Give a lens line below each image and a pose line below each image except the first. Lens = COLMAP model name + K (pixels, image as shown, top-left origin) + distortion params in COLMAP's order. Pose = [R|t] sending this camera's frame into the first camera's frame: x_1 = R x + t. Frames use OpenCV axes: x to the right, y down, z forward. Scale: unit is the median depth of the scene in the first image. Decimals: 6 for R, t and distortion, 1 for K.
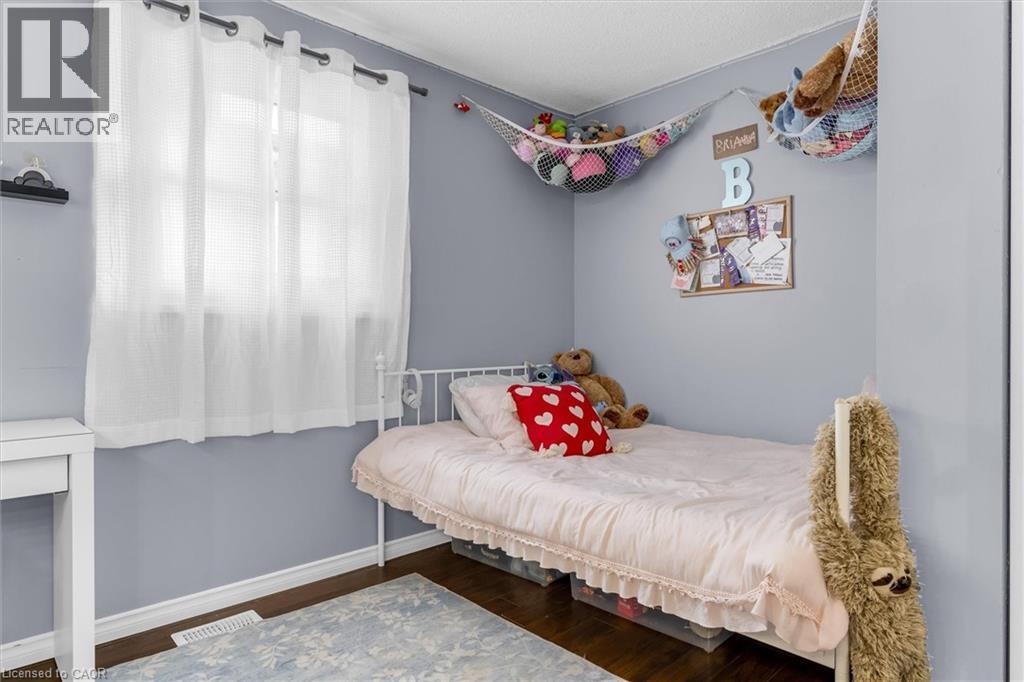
lens RADIAL K [[587.1, 0, 512.5], [0, 587.1, 346.4], [0, 0, 1]] dist [-0.000267, -0.000234]
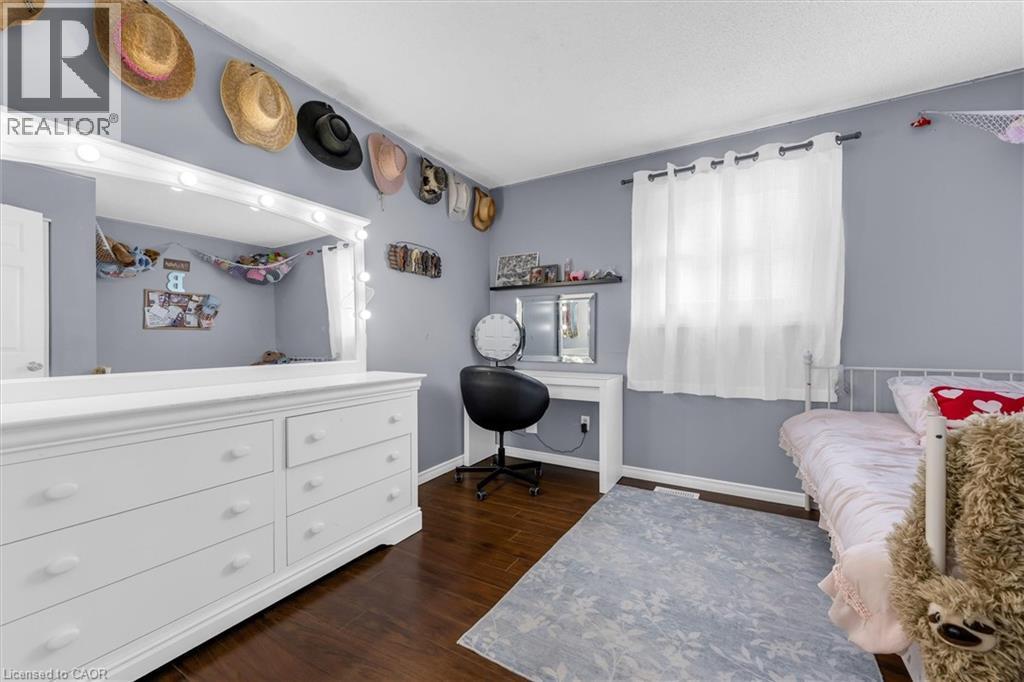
lens RADIAL K [[405.2, 0, 513.7], [0, 405.2, 345.8], [0, 0, 1]] dist [0.000875, 0.000031]
pose [[0.286646, 0.017353, -0.957880, 0.539490], [-0.007980, 0.999845, 0.015725, -0.011368], [0.958003, 0.003137, 0.286740, 0.107810]]
